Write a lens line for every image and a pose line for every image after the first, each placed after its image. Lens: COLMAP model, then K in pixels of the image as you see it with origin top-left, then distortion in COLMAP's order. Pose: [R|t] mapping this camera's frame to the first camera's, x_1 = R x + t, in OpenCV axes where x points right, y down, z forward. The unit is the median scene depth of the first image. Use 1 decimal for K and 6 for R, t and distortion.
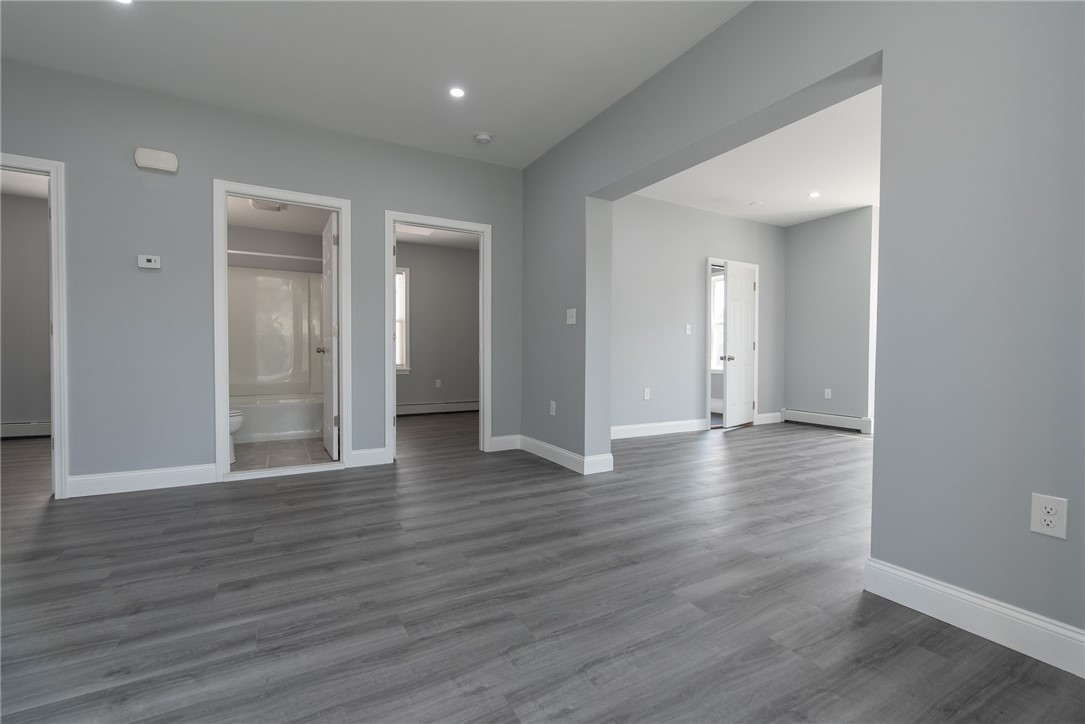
lens RADIAL K [[472.4, 0, 542.5], [0, 472.4, 362.0], [0, 0, 1]] dist [-0.000410, -0.000192]
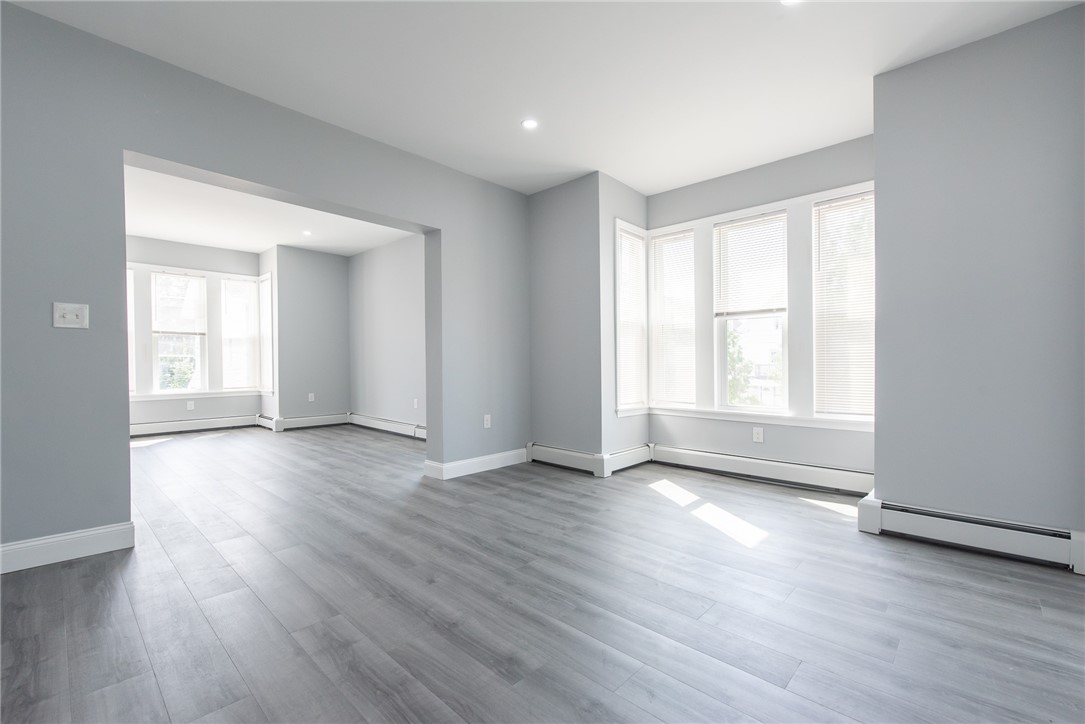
lens RADIAL K [[465.3, 0, 543.2], [0, 465.3, 364.6], [0, 0, 1]] dist [-0.000780, -0.000403]
pose [[-0.303259, -0.007240, 0.952881, -1.140256], [0.017924, 0.999751, 0.013301, -0.044338], [-0.952739, 0.021113, -0.303054, 0.946470]]
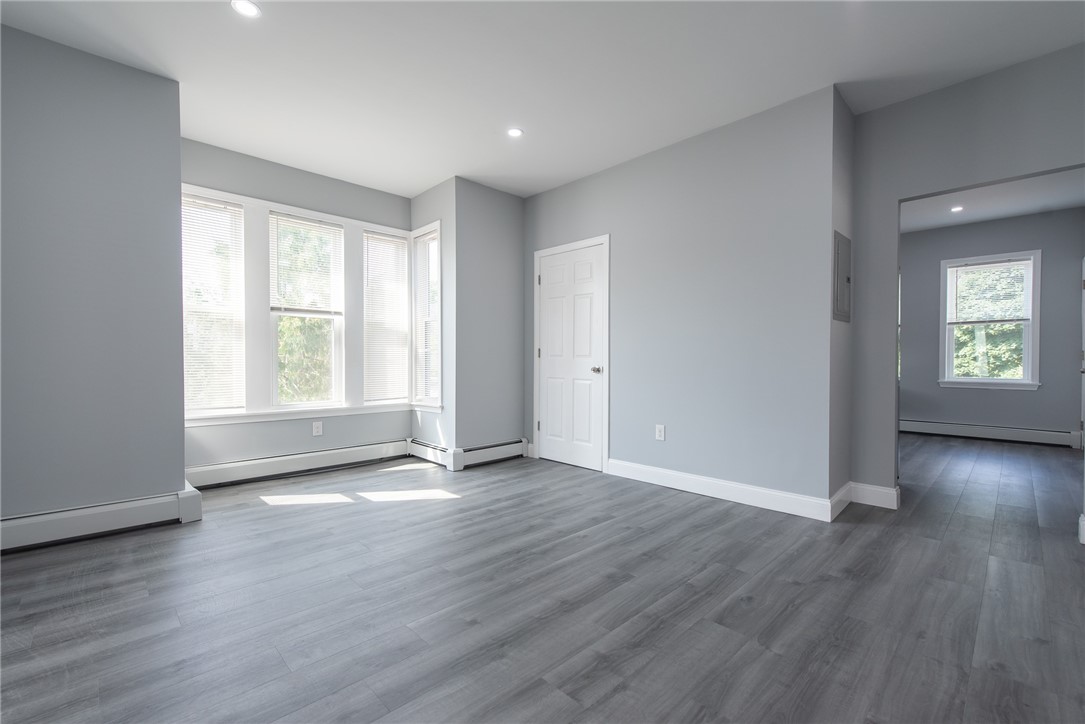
lens RADIAL K [[463.4, 0, 540.9], [0, 463.4, 364.4], [0, 0, 1]] dist [-0.000742, -0.000069]
pose [[-0.966639, -0.005048, -0.256091, -0.141403], [-0.011970, 0.999604, 0.025477, -0.055007], [0.255861, 0.027693, -0.966317, 1.624648]]
